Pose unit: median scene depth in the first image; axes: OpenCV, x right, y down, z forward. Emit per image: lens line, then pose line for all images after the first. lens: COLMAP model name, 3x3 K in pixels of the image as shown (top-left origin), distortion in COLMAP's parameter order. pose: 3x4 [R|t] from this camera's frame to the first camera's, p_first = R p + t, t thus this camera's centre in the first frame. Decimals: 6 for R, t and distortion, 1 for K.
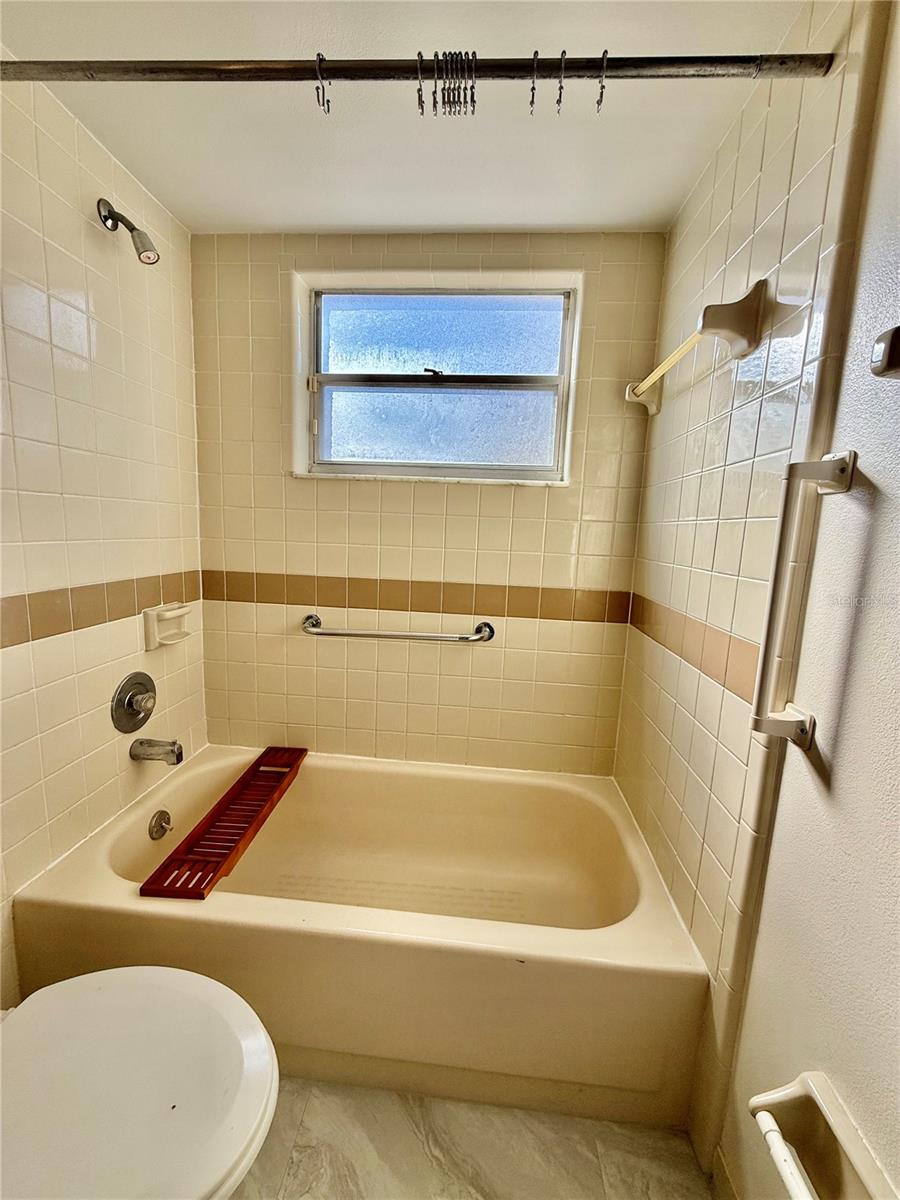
lens RADIAL K [[474.7, 0, 451.9], [0, 474.7, 597.1], [0, 0, 1]] dist [0.002234, -0.000046]
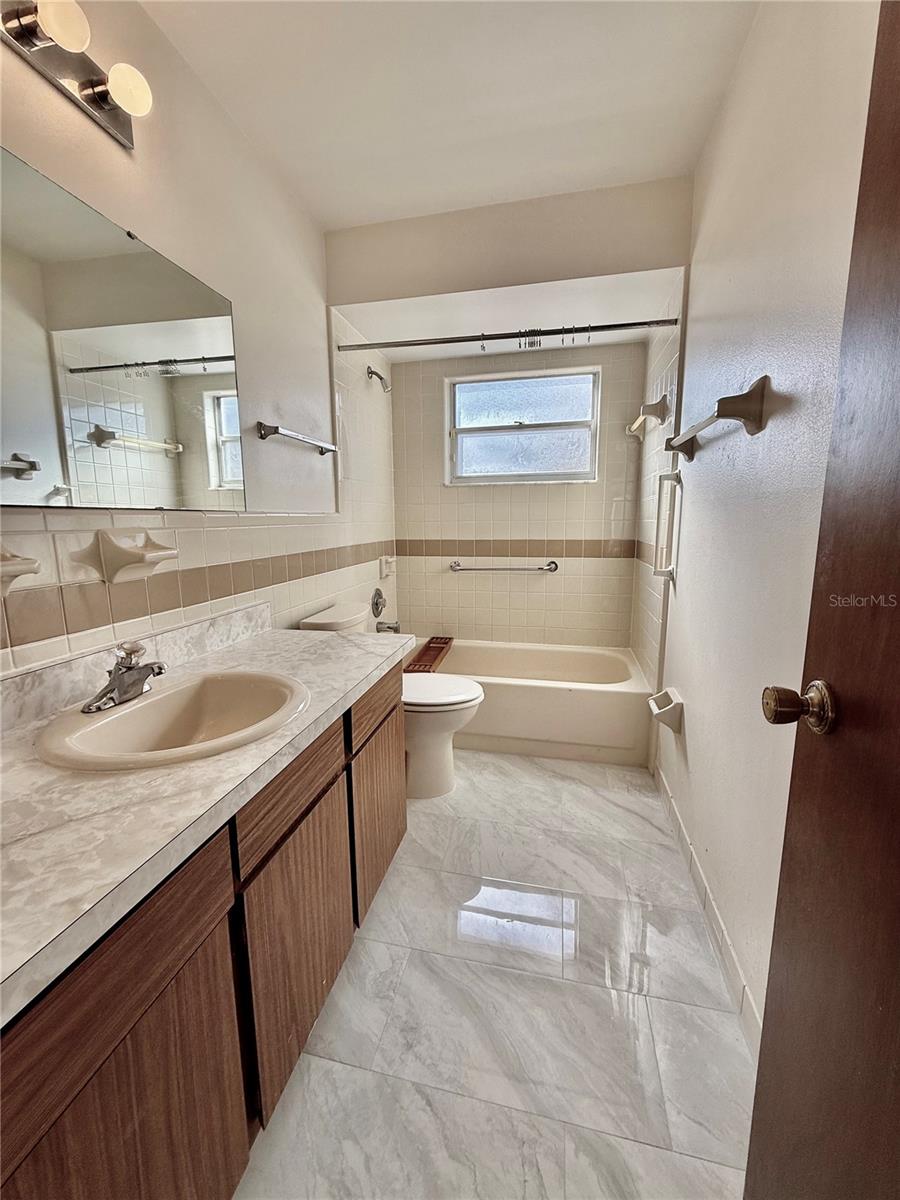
lens RADIAL K [[474.7, 0, 448.9], [0, 474.7, 594.8], [0, 0, 1]] dist [0.002234, -0.000046]
pose [[0.987396, -0.025882, -0.156141, -0.037999], [0.027543, 0.999585, 0.008479, 0.152471], [0.155857, -0.012673, 0.987698, -0.821238]]
